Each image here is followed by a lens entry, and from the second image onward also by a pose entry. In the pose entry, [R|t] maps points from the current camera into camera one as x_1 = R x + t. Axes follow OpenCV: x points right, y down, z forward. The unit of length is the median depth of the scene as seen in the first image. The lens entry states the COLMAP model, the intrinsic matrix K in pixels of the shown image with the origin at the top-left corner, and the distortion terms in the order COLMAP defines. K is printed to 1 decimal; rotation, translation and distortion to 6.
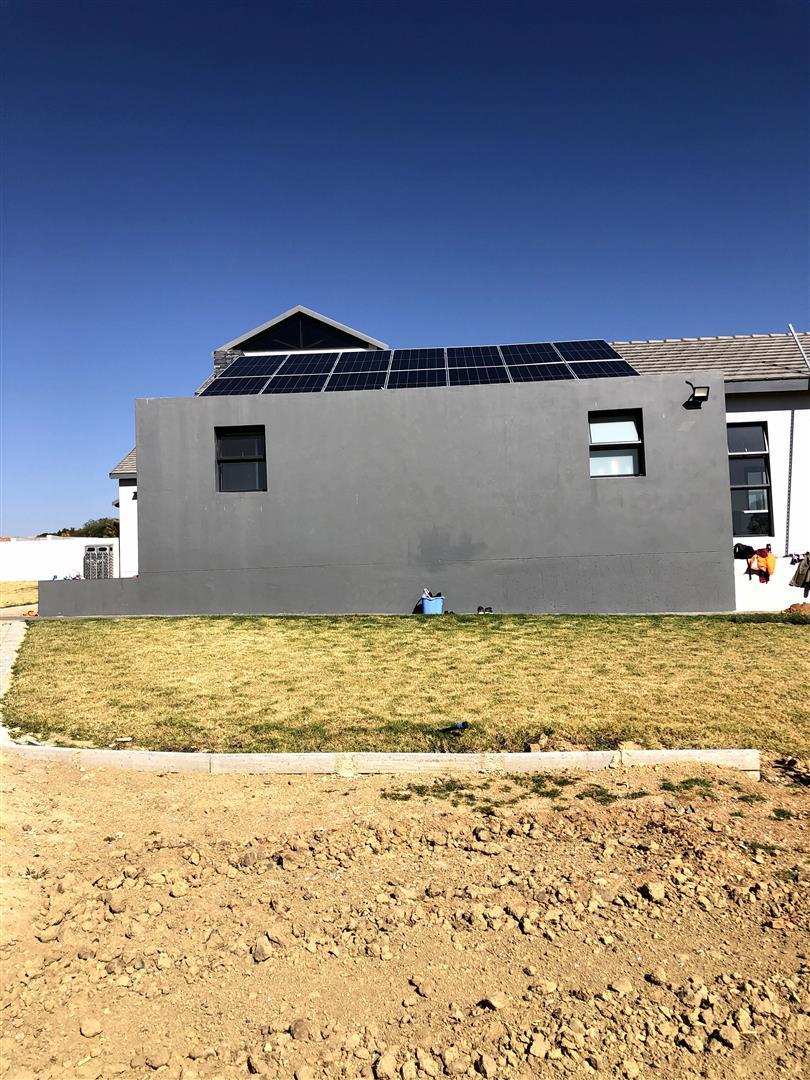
lens RADIAL K [[872.9, 0, 405.6], [0, 872.9, 529.1], [0, 0, 1]] dist [0.011626, -0.005854]
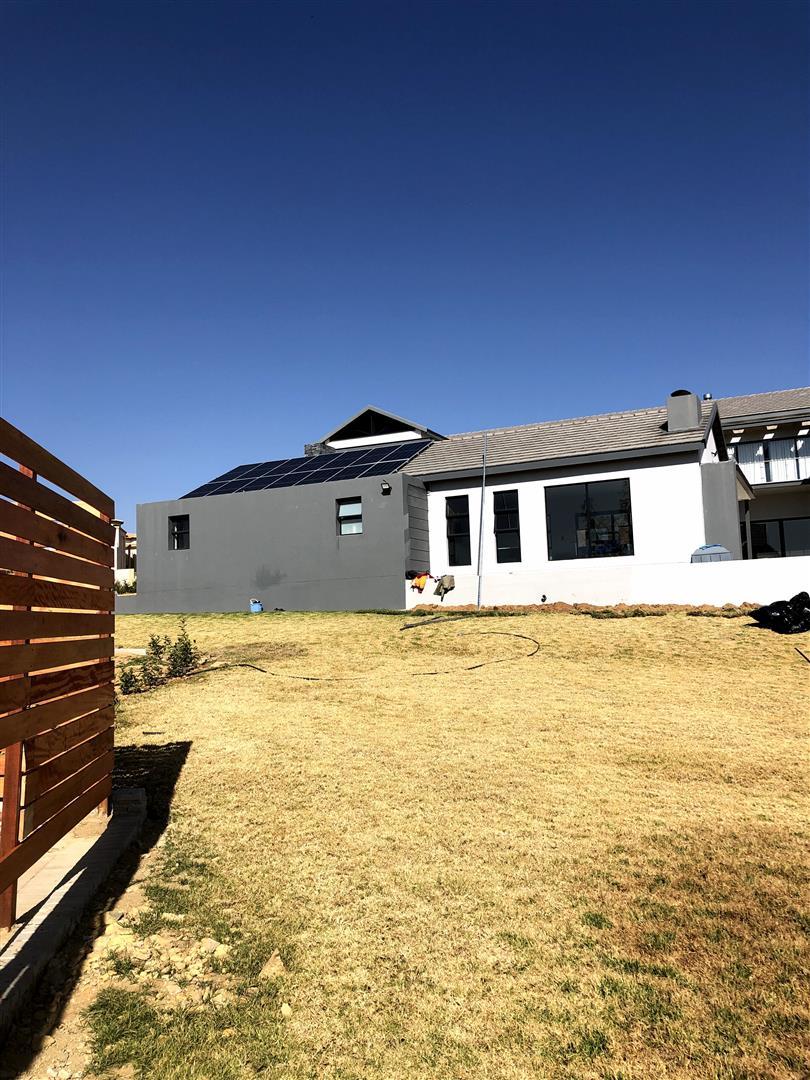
lens RADIAL K [[872.9, 0, 405.6], [0, 872.9, 529.1], [0, 0, 1]] dist [0.011626, -0.005854]
pose [[0.931102, -0.041304, -0.362412, 0.986250], [0.026517, 0.998604, -0.045683, 0.012676], [0.363793, 0.032925, 0.930898, -0.613238]]
